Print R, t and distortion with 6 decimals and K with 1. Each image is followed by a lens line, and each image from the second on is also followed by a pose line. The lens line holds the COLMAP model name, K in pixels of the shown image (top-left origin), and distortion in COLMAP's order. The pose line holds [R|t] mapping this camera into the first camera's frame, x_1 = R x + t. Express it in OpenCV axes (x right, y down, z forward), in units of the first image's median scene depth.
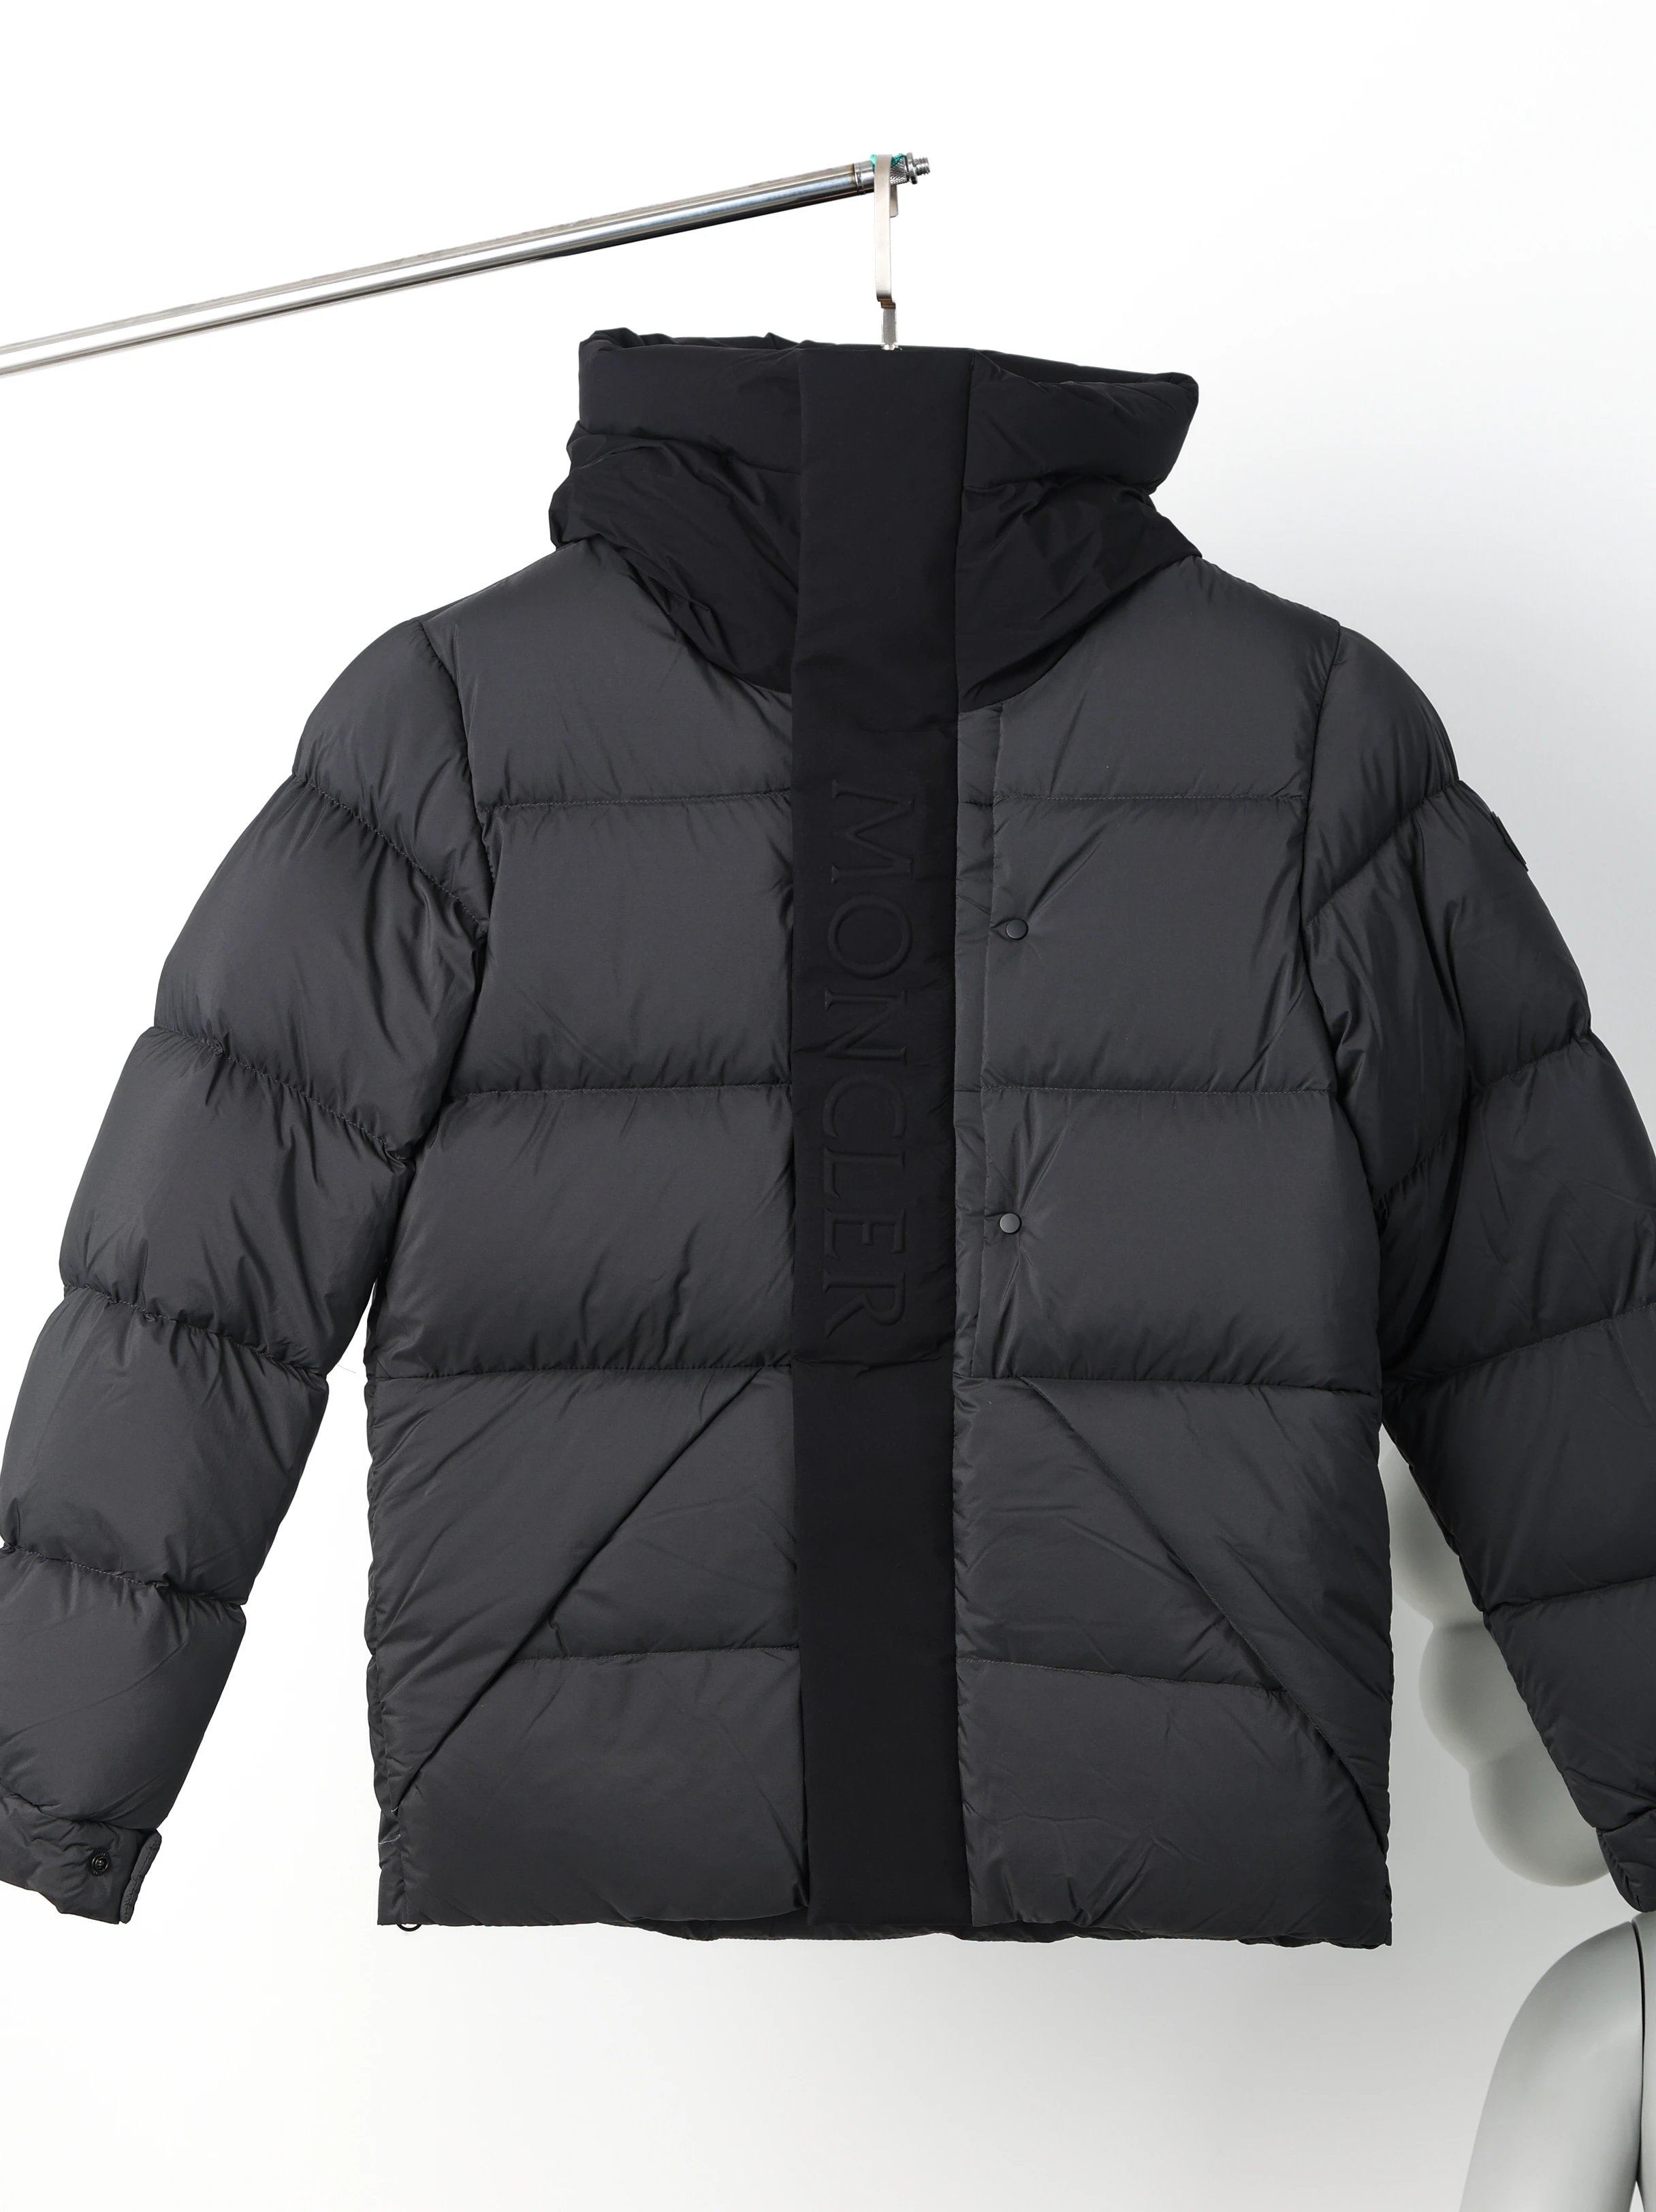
lens RADIAL K [[4393.1, 0, 829.8], [0, 4393.1, 1111.3], [0, 0, 1]] dist [-0.060321, 0.000000]
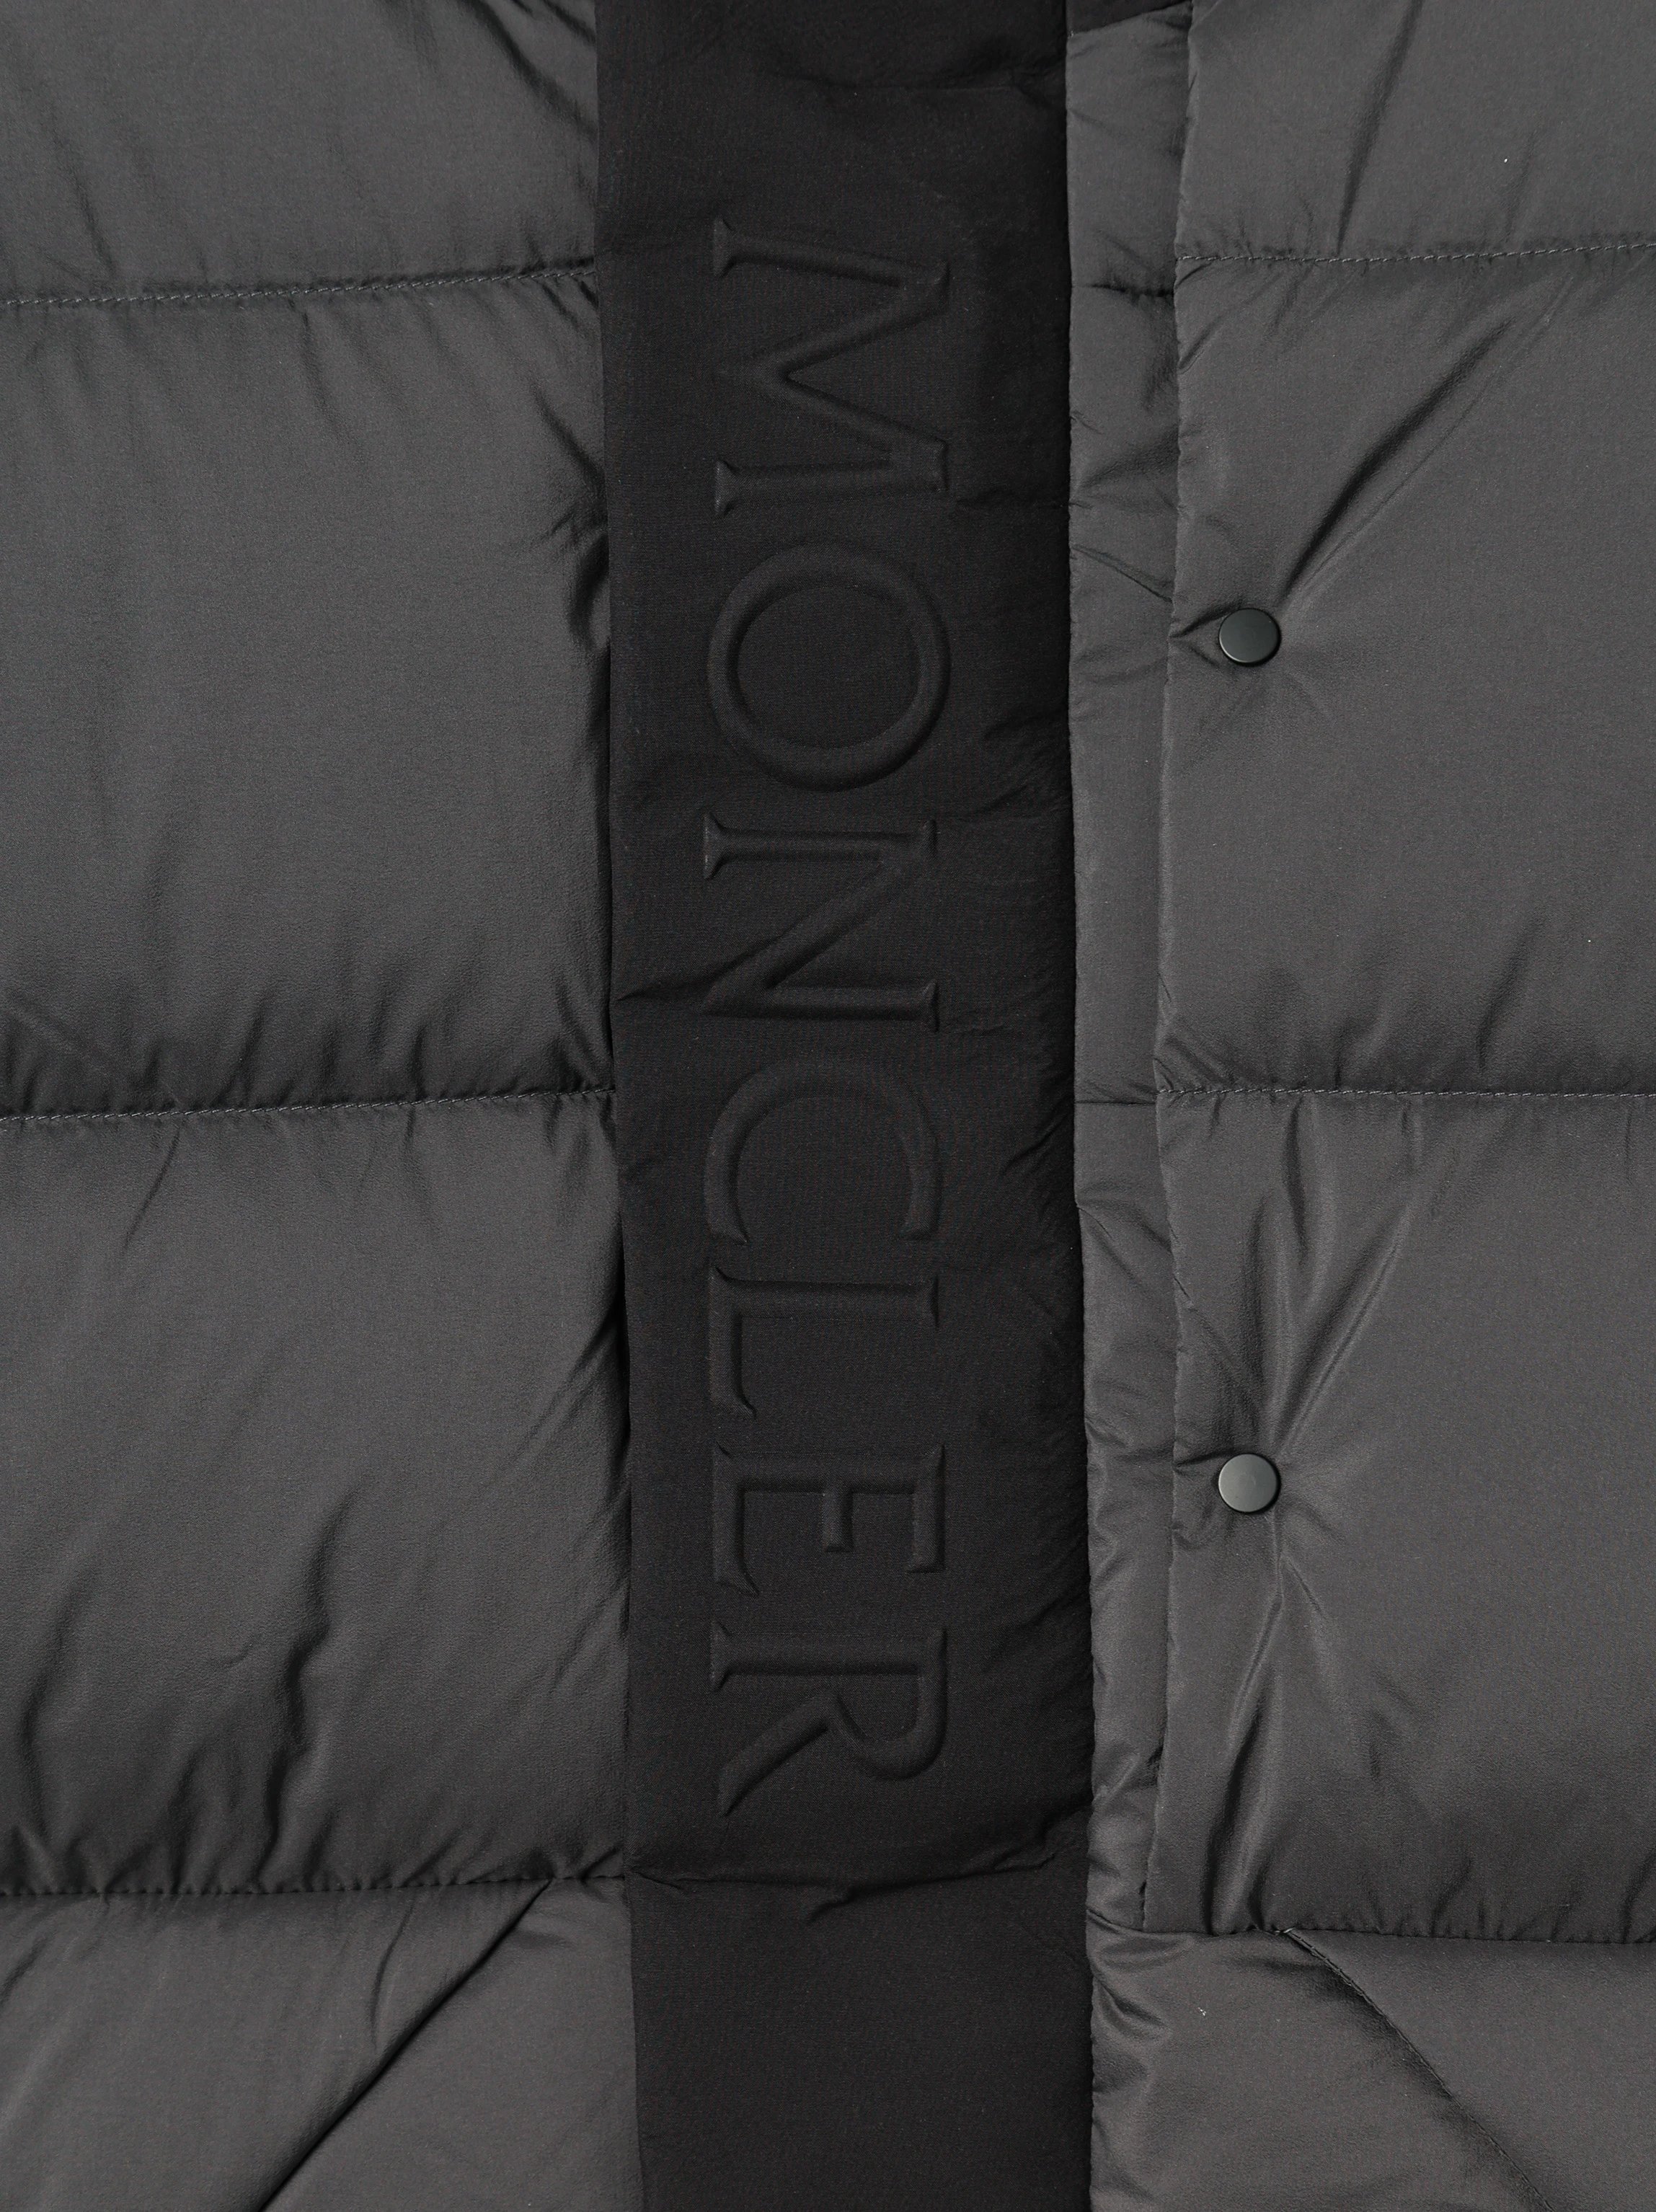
lens RADIAL K [[3902.6, 0, 817.7], [0, 3902.6, 1095.2], [0, 0, 1]] dist [-0.064216, 0.000000]
pose [[0.999847, -0.017404, 0.001784, 0.007132], [0.017401, 0.999847, 0.001798, -0.006169], [-0.001815, -0.001767, 0.999997, 0.689099]]
